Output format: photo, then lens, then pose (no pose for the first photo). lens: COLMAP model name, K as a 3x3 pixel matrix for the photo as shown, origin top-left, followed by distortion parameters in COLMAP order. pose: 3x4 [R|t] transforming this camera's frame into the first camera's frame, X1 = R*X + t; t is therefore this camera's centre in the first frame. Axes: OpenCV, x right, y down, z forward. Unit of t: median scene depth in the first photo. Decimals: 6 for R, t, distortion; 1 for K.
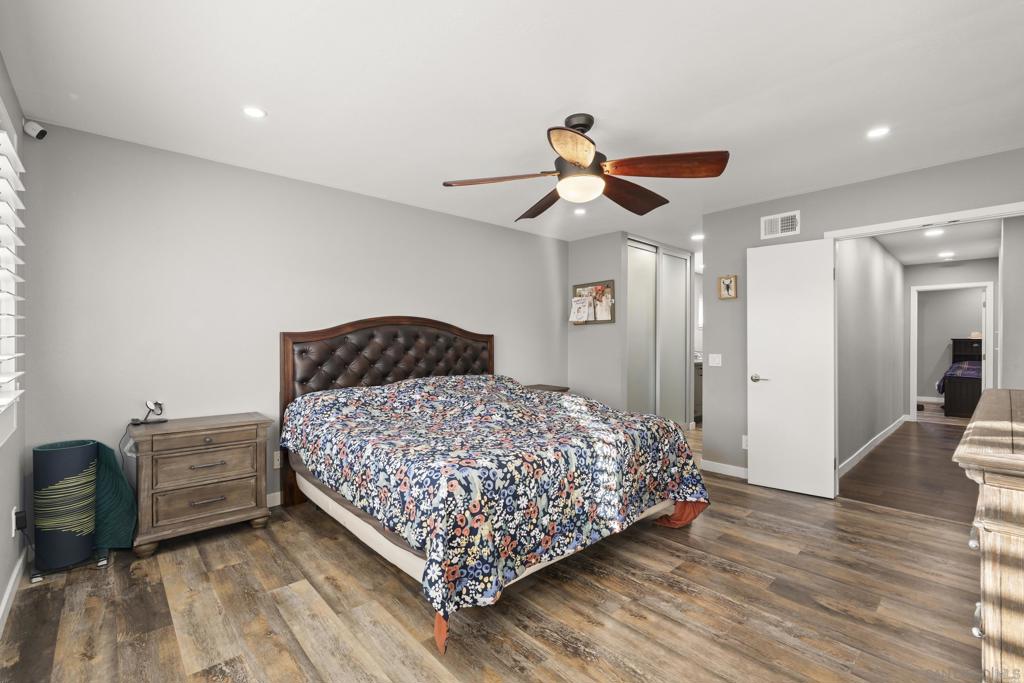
lens RADIAL K [[451.0, 0, 512.0], [0, 451.0, 341.5], [0, 0, 1]] dist [-0.000059, -0.000053]
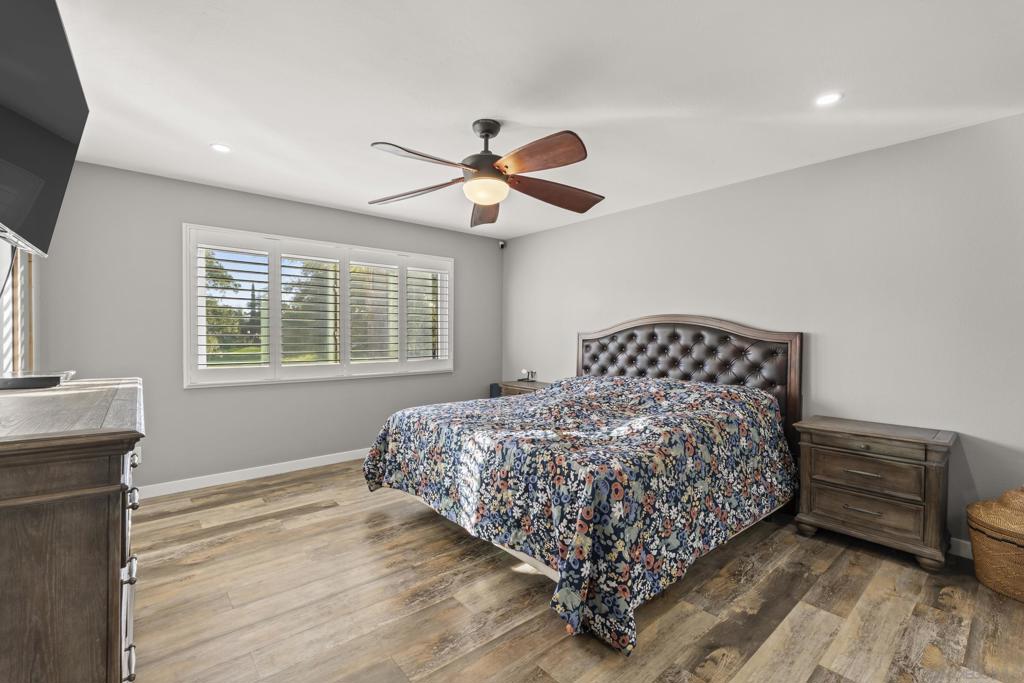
lens RADIAL K [[438.7, 0, 512.0], [0, 438.7, 341.5], [0, 0, 1]] dist [0.000145, -0.000002]
pose [[-0.032181, 0.005327, -0.999468, 1.061282], [-0.019768, 0.999787, 0.005965, -0.006282], [0.999287, 0.019950, -0.032068, 0.986694]]
